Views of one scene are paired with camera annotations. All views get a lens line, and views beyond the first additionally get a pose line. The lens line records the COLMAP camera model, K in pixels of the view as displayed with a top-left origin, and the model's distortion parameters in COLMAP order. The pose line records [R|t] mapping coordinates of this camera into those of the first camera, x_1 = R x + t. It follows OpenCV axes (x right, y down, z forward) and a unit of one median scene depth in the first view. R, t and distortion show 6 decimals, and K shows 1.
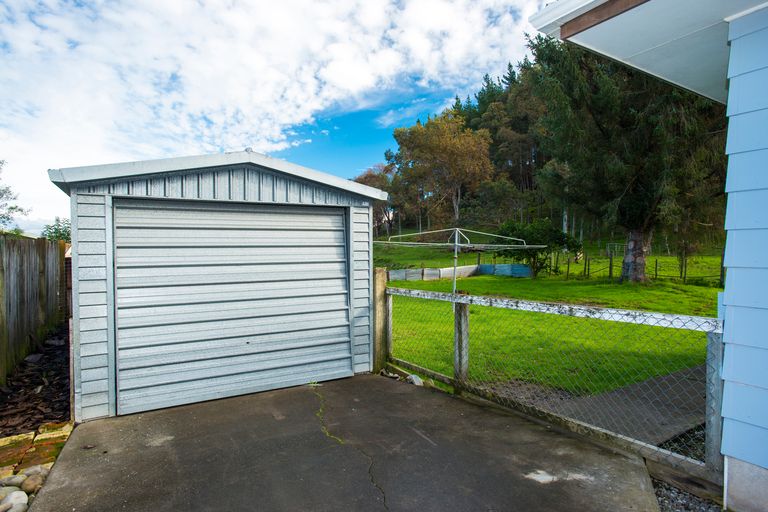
lens RADIAL K [[432.0, 0, 384.0], [0, 432.0, 256.0], [0, 0, 1]] dist [-0.062841, 0.001044]
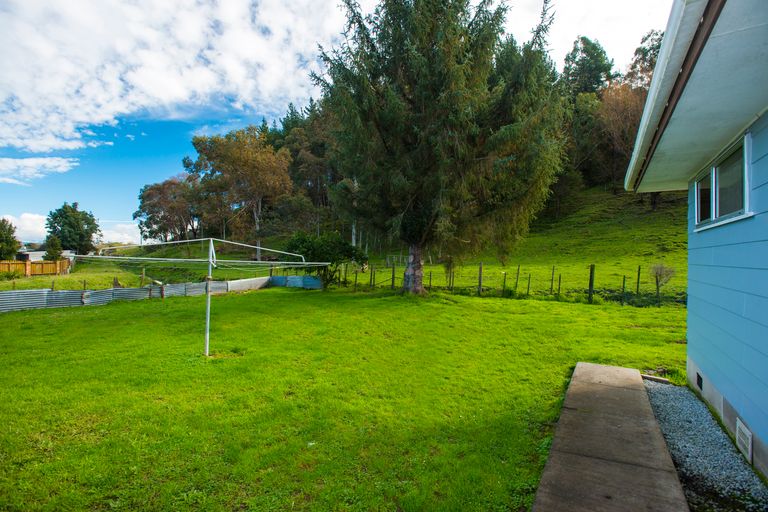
lens RADIAL K [[373.8, 0, 384.0], [0, 373.8, 256.0], [0, 0, 1]] dist [-0.042274, 0.001197]
pose [[0.889611, 0.012666, 0.456544, 0.059997], [-0.002705, 0.999744, -0.022467, -0.007563], [-0.456712, 0.018752, 0.889417, 0.125068]]
